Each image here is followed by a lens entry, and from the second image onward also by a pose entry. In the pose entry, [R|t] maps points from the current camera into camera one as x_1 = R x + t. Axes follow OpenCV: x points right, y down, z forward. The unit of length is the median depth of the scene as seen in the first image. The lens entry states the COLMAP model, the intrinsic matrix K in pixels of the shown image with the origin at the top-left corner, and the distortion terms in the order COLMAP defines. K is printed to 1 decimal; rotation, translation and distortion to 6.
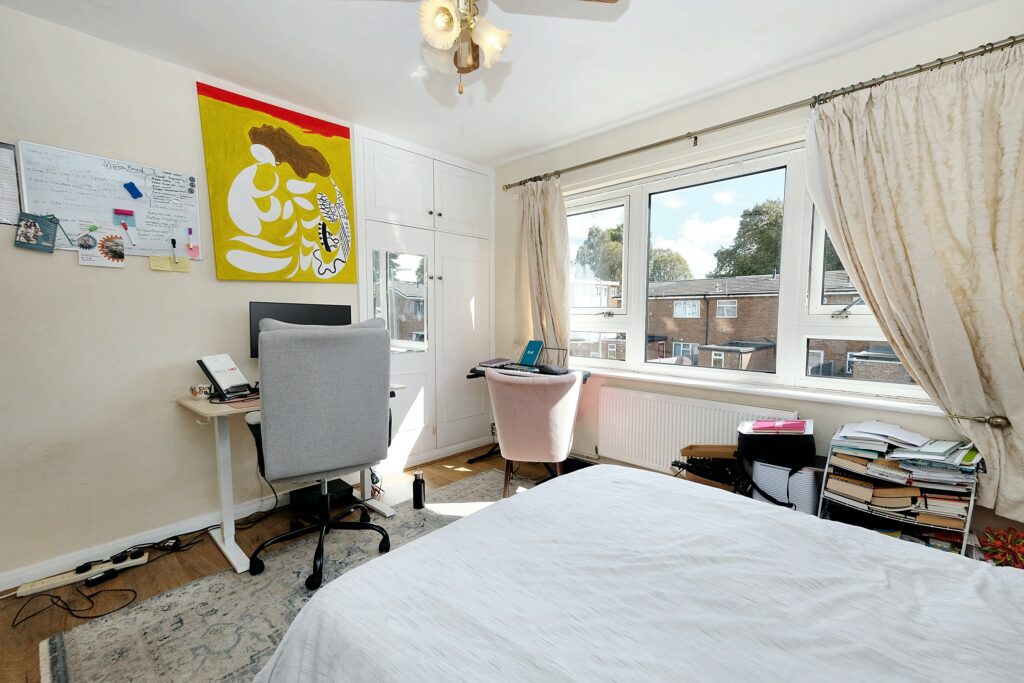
lens RADIAL K [[440.8, 0, 512.0], [0, 440.8, 341.5], [0, 0, 1]] dist [0.011035, 0.019529]
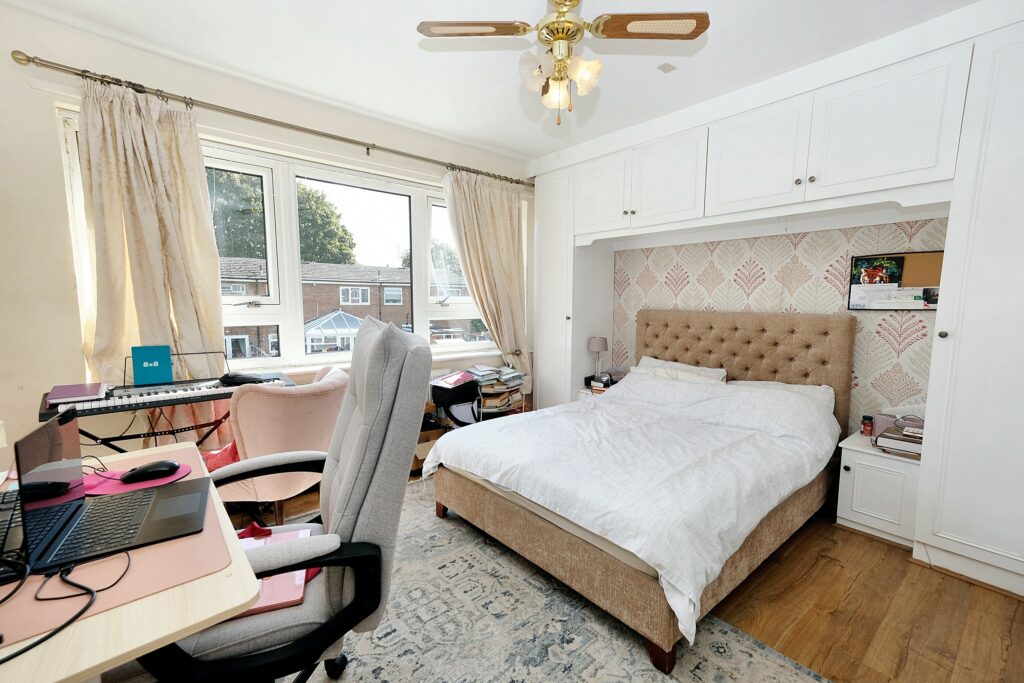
lens RADIAL K [[440.8, 0, 512.0], [0, 440.8, 341.5], [0, 0, 1]] dist [0.011035, 0.019529]
pose [[0.113575, -0.089123, 0.989524, -0.937077], [0.062510, 0.994636, 0.082409, -0.050582], [-0.991561, 0.052495, 0.118537, 0.697003]]
